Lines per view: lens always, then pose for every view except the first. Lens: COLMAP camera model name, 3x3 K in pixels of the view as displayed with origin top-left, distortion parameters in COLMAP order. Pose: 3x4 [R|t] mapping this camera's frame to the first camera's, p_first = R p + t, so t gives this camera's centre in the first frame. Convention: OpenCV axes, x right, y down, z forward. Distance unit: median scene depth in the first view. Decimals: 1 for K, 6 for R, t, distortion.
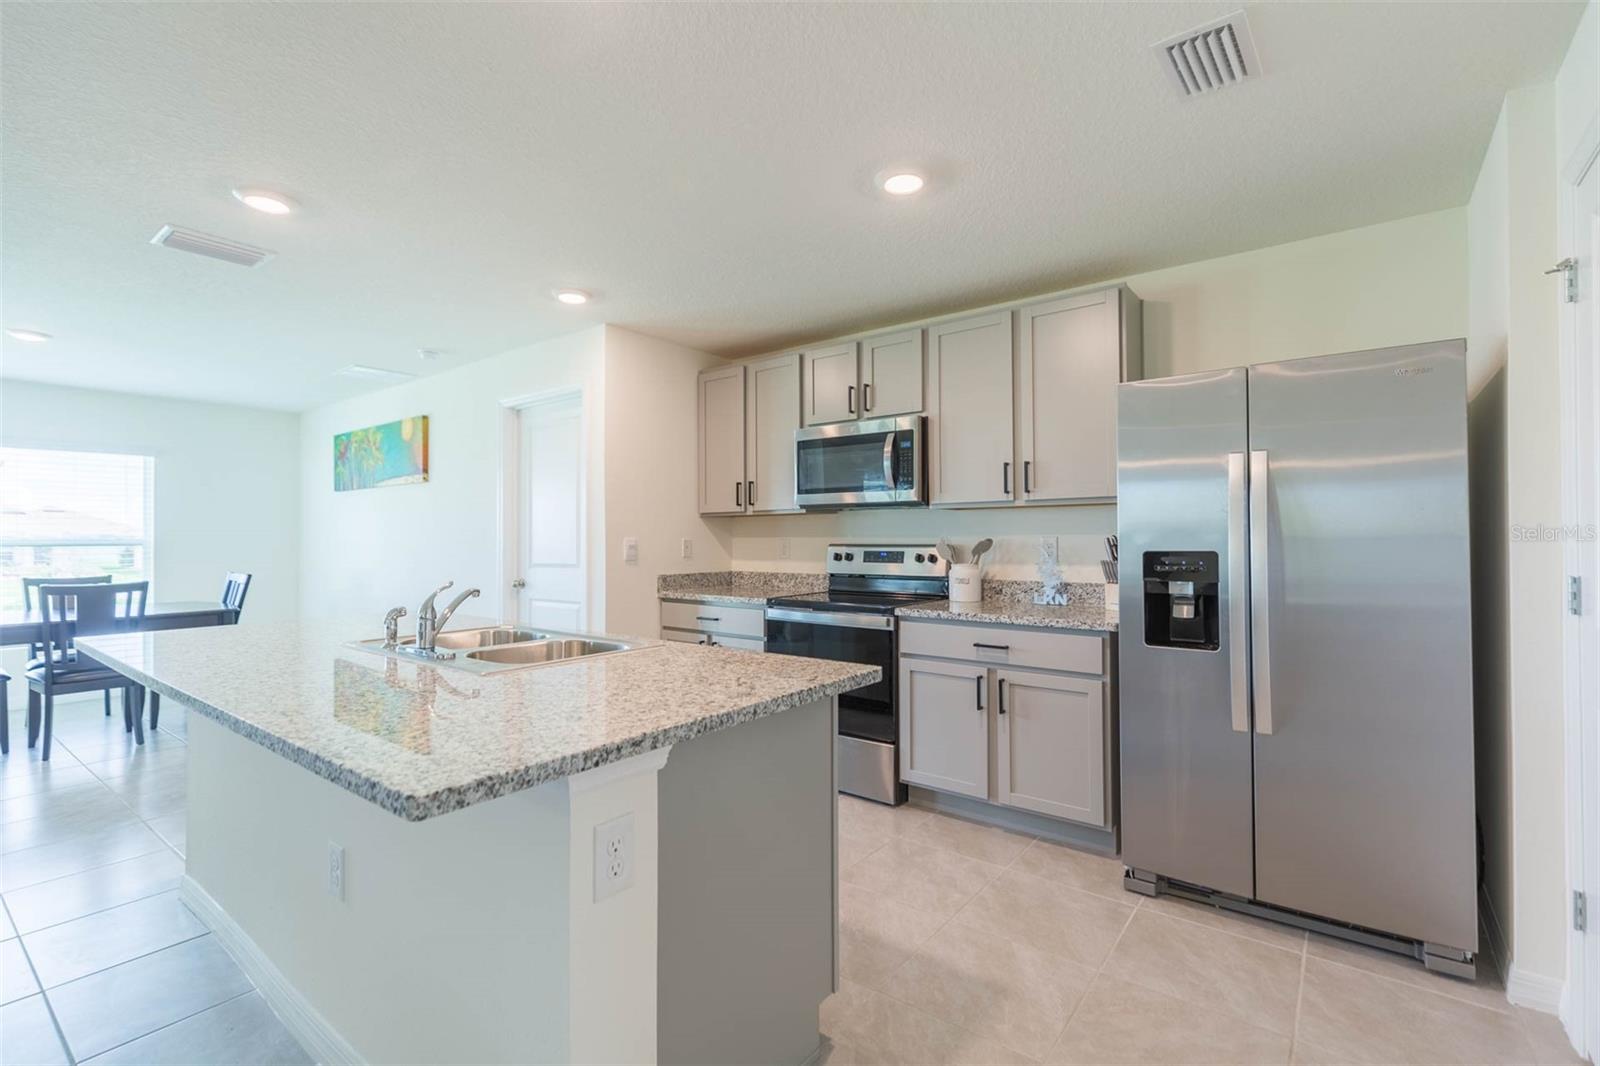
lens RADIAL K [[721.5, 0, 800.9], [0, 721.5, 533.3], [0, 0, 1]] dist [0.006231, -0.001000]
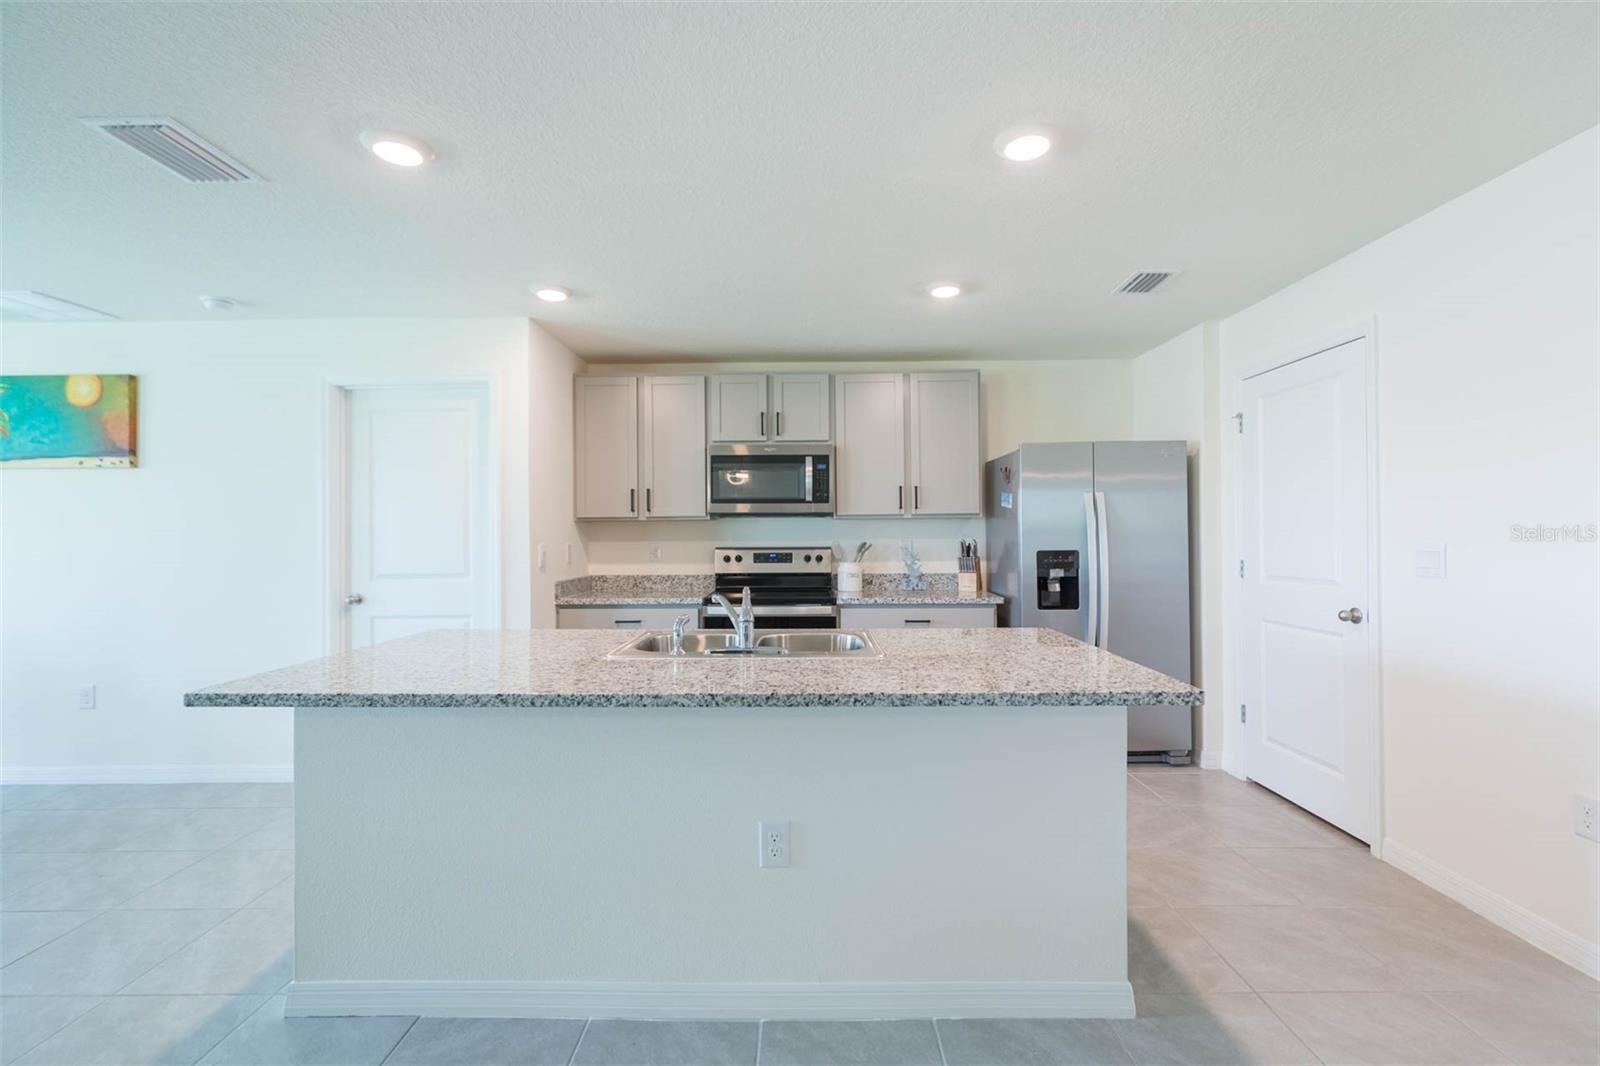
lens RADIAL K [[721.5, 0, 803.6], [0, 721.5, 533.3], [0, 0, 1]] dist [0.006231, -0.001000]
pose [[0.798306, -0.000819, 0.602252, -0.564434], [-0.000622, 0.999997, 0.002184, -0.010285], [-0.602252, -0.002118, 0.798303, 0.028924]]
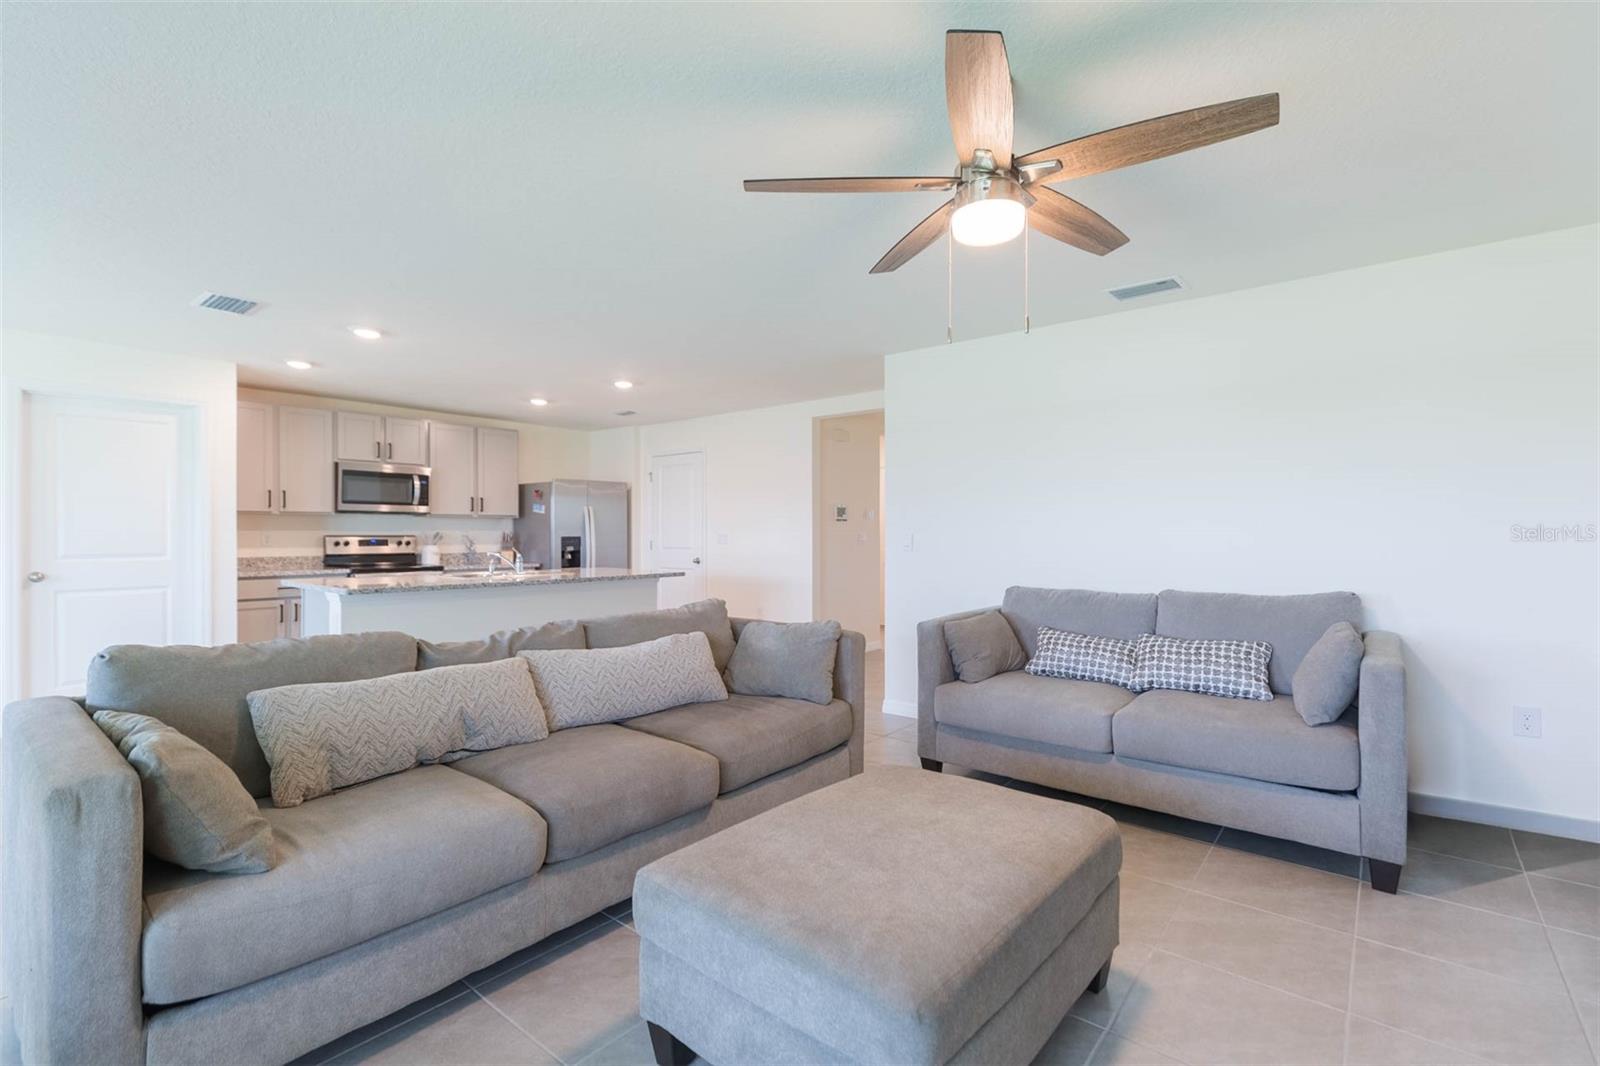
lens RADIAL K [[721.5, 0, 804.7], [0, 721.5, 530.2], [0, 0, 1]] dist [0.006231, -0.001000]
pose [[0.025533, 0.008335, 0.999639, -1.559633], [-0.007332, 0.999940, -0.008150, 0.009897], [-0.999647, -0.007122, 0.025593, -0.043418]]
